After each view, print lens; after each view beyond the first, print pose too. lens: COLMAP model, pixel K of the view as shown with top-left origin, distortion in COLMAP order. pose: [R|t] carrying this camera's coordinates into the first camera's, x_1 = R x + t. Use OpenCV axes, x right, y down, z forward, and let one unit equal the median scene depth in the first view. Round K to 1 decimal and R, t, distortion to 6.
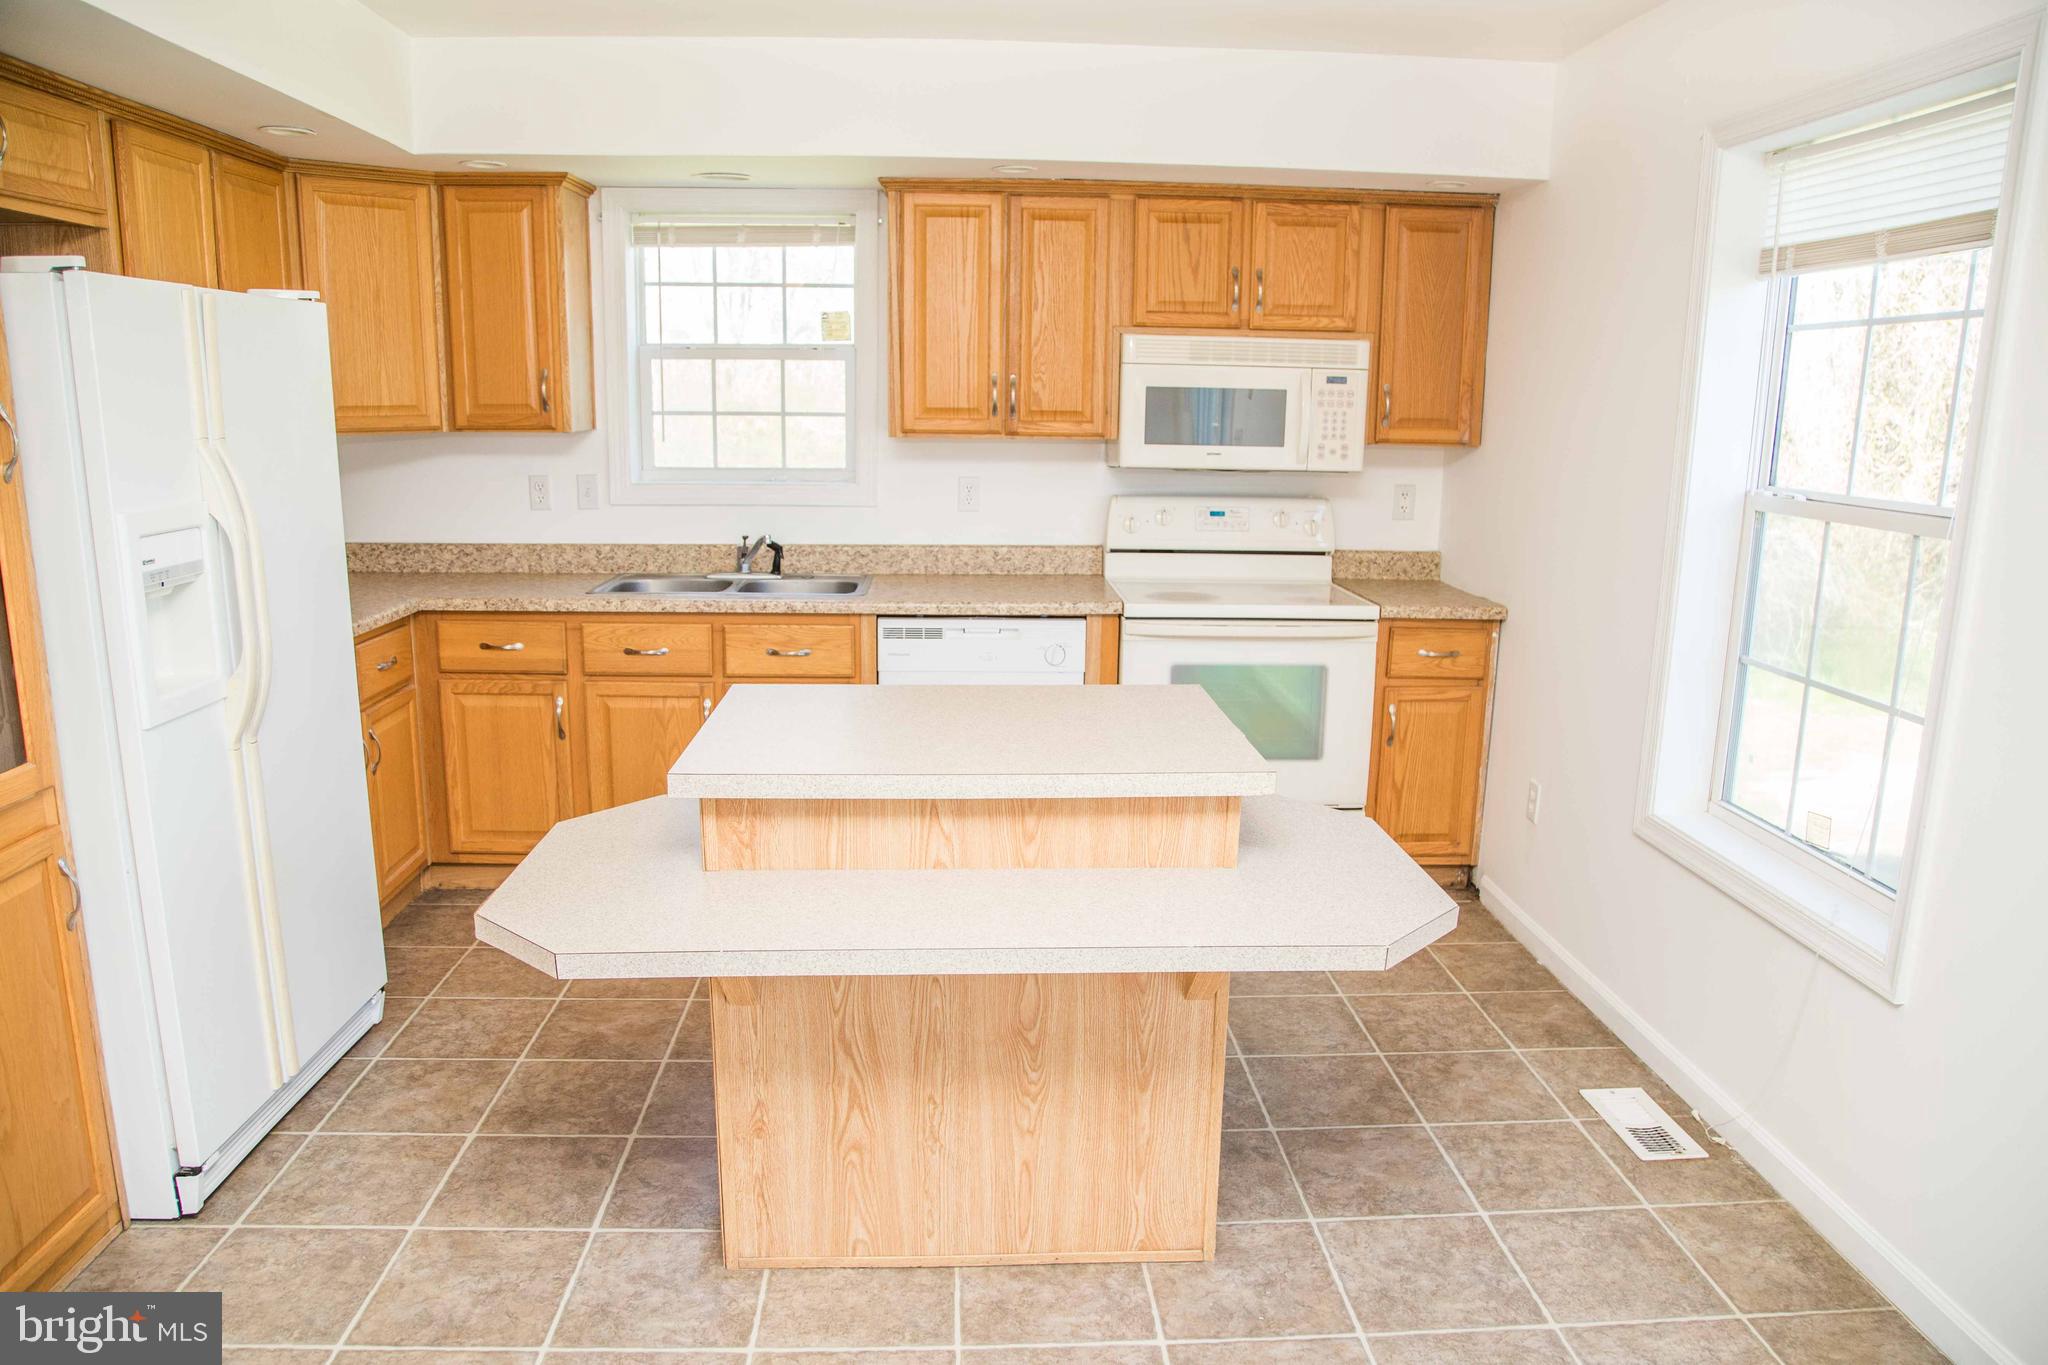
lens RADIAL K [[1431.0, 0, 1032.1], [0, 1431.0, 695.8], [0, 0, 1]] dist [-0.126018, 0.076496]
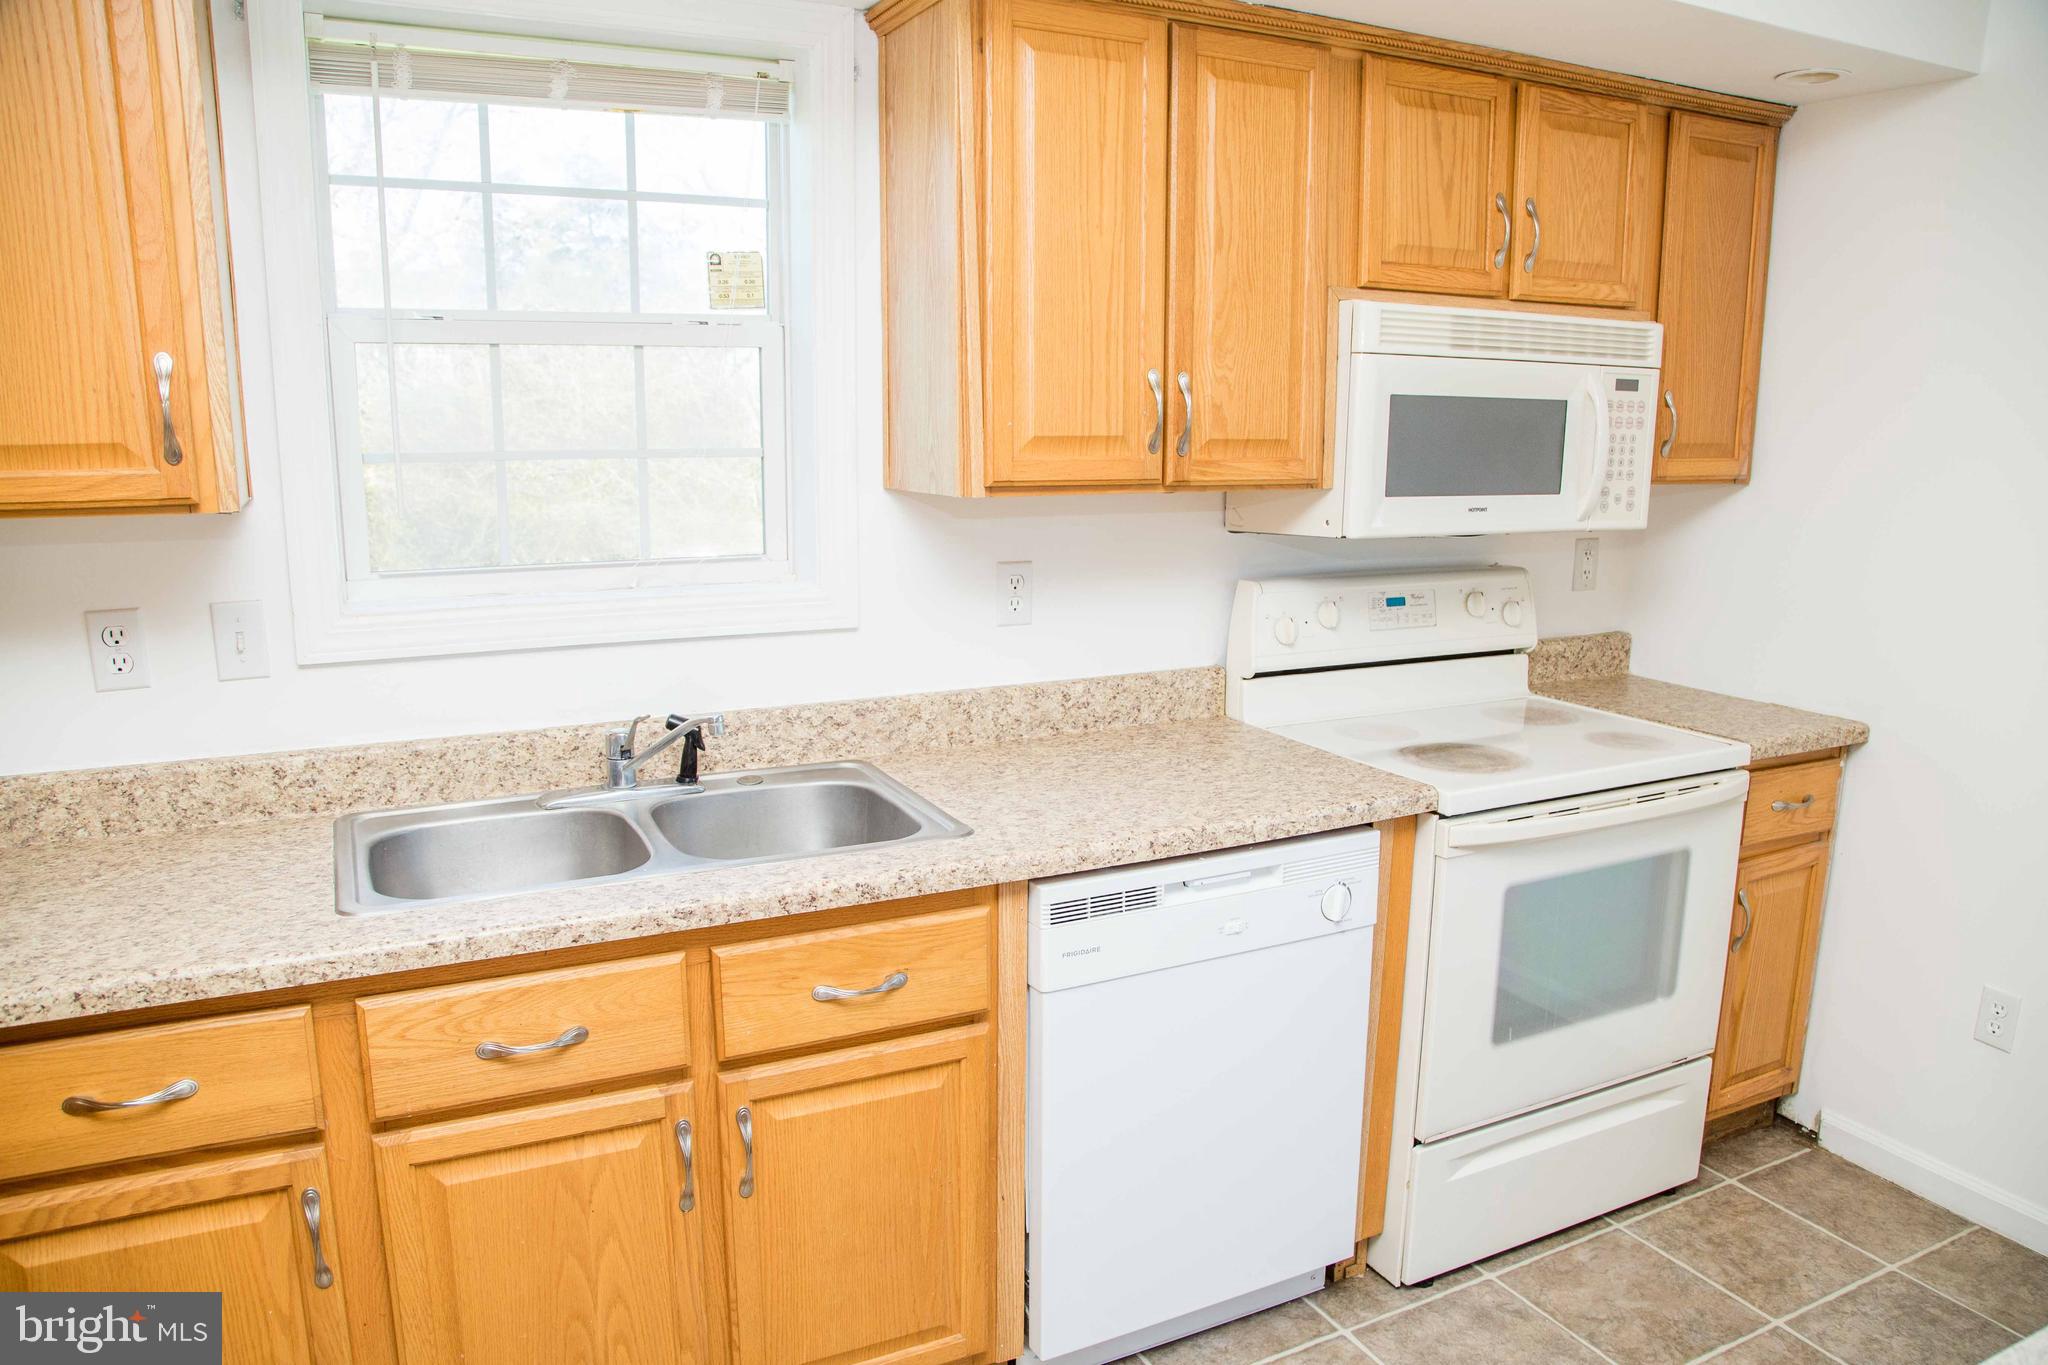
lens RADIAL K [[1403.8, 0, 1039.9], [0, 1403.8, 696.9], [0, 0, 1]] dist [-0.121512, 0.071444]
pose [[0.913926, -0.089391, 0.395914, -0.278650], [0.092704, 0.995635, 0.010801, -0.118189], [-0.395152, 0.026831, 0.918224, 0.558739]]
